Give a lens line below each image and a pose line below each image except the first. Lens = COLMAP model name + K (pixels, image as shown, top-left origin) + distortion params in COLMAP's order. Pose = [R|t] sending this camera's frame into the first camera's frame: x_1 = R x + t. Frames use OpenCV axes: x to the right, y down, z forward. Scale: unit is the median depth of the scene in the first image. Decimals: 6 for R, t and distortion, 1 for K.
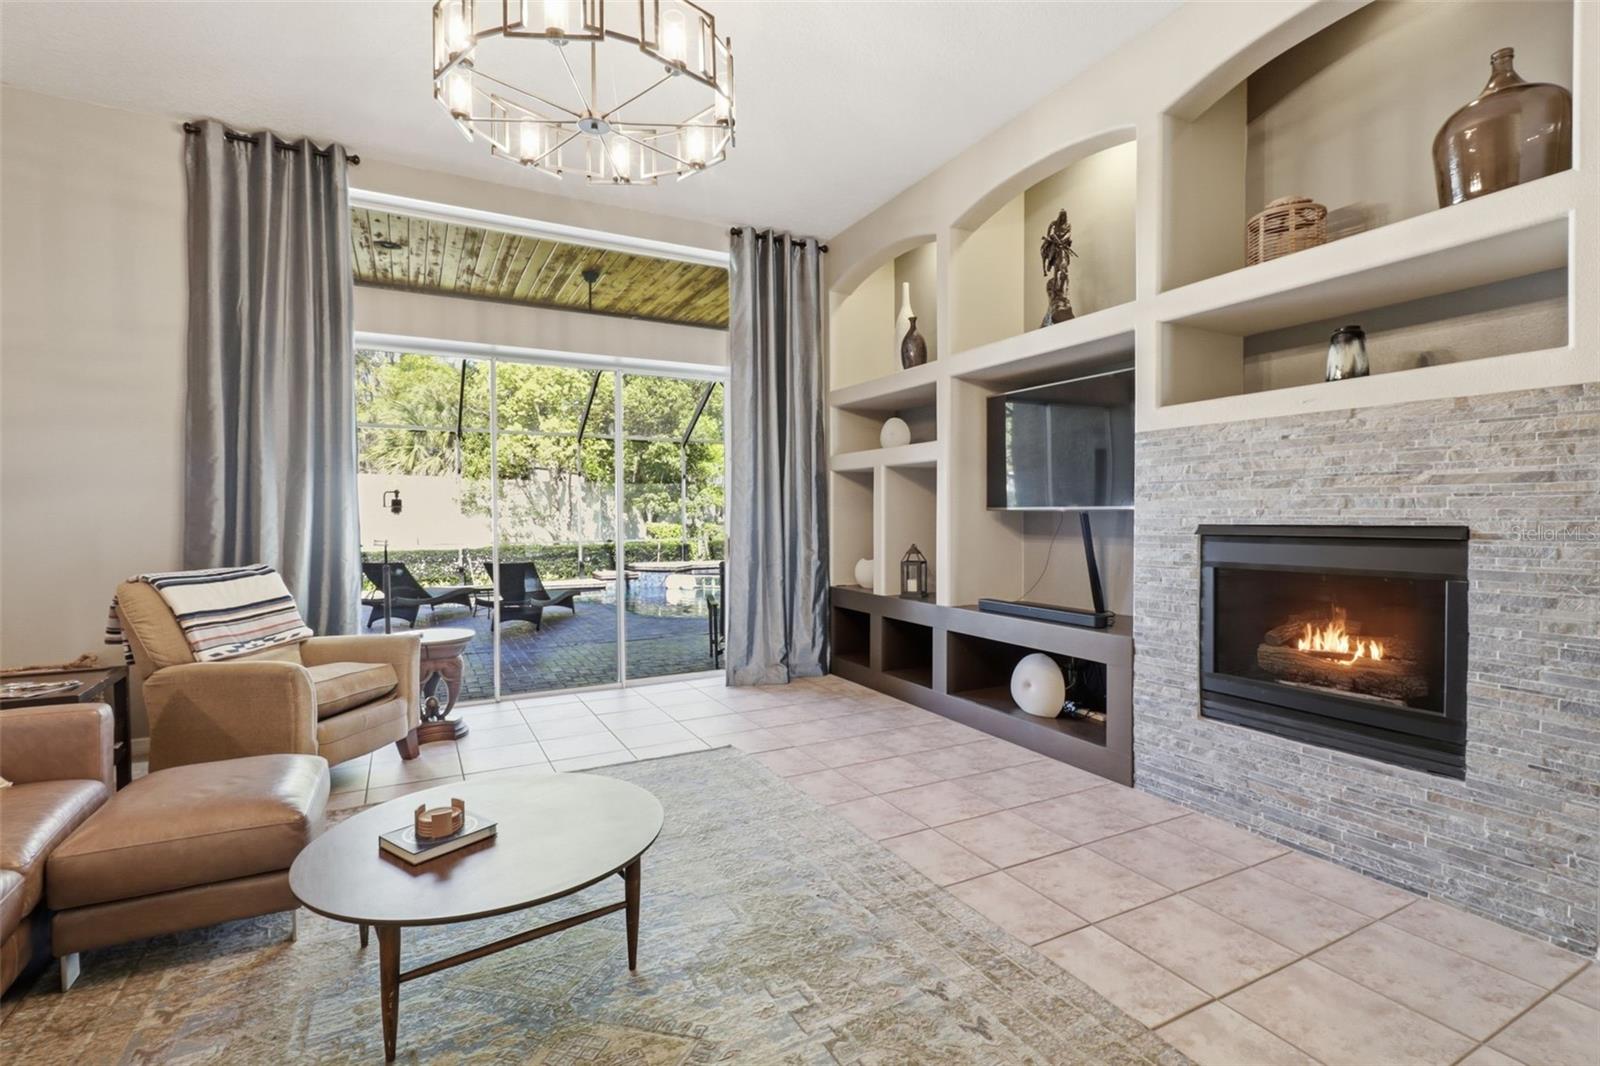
lens RADIAL K [[747.2, 0, 807.8], [0, 747.2, 537.1], [0, 0, 1]] dist [-0.005518, -0.002101]
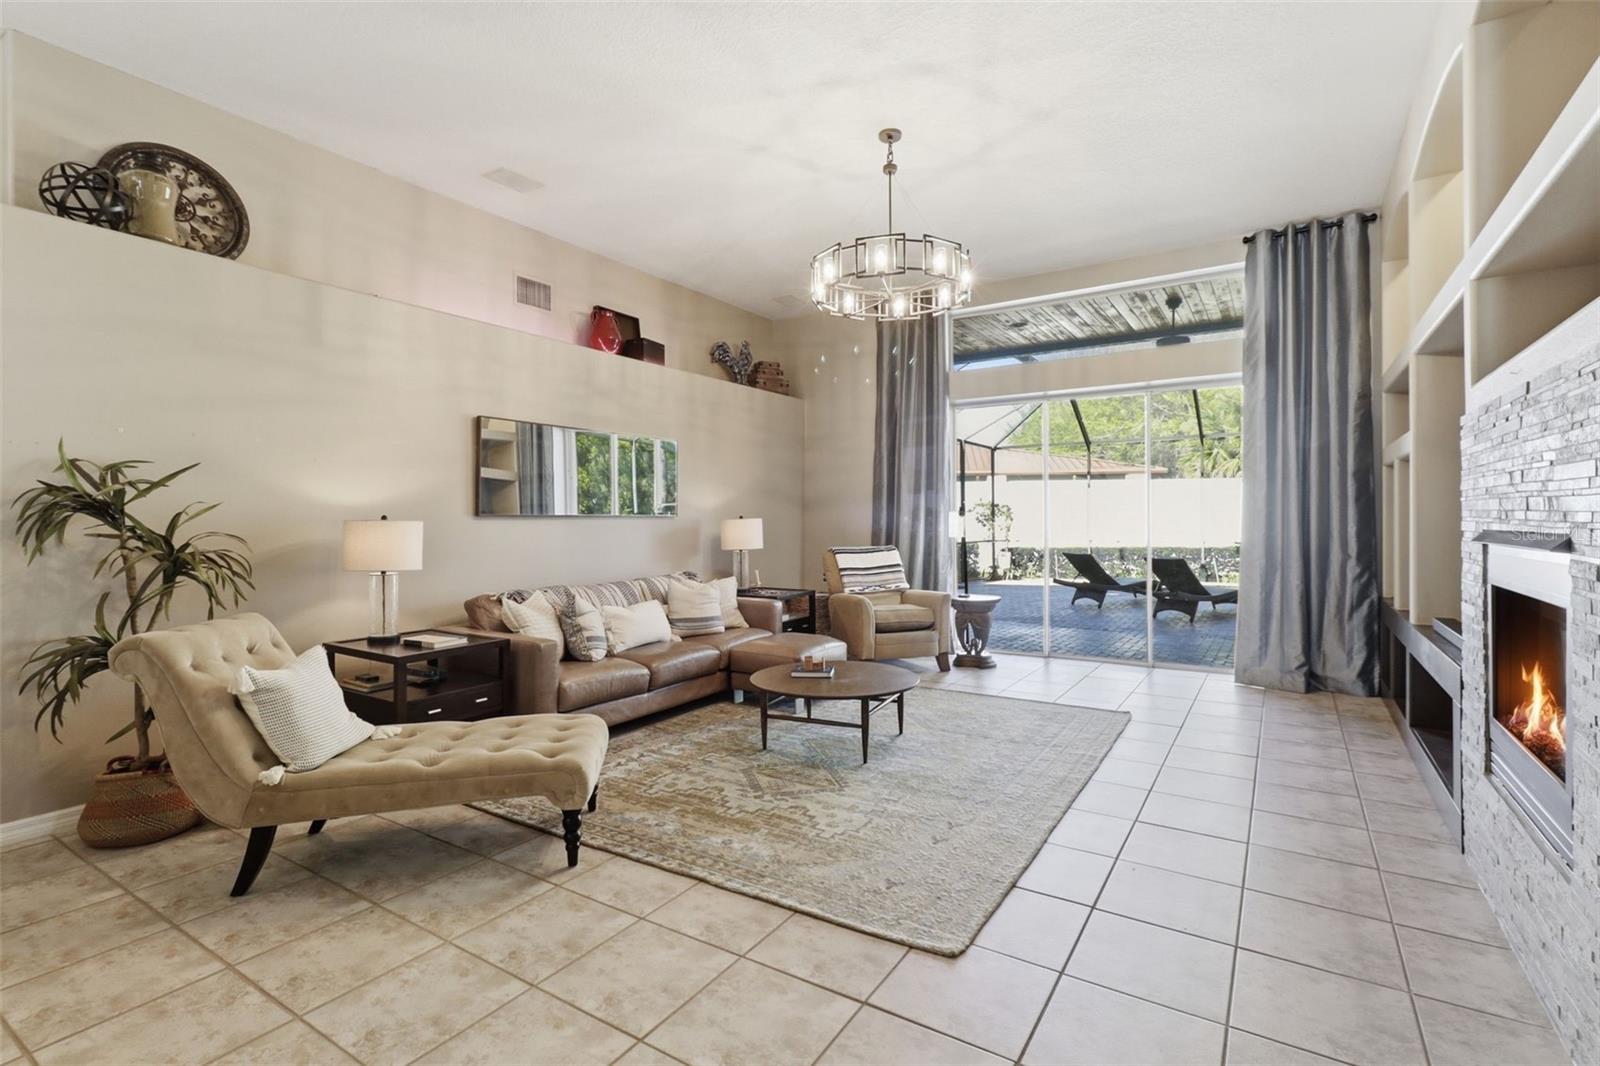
lens RADIAL K [[747.2, 0, 815.4], [0, 747.2, 520.2], [0, 0, 1]] dist [-0.005518, -0.002101]
pose [[0.481691, 0.000173, -0.876341, 0.503995], [-0.022213, 0.999681, -0.012012, 0.001638], [0.876060, 0.025252, 0.481541, -0.004012]]
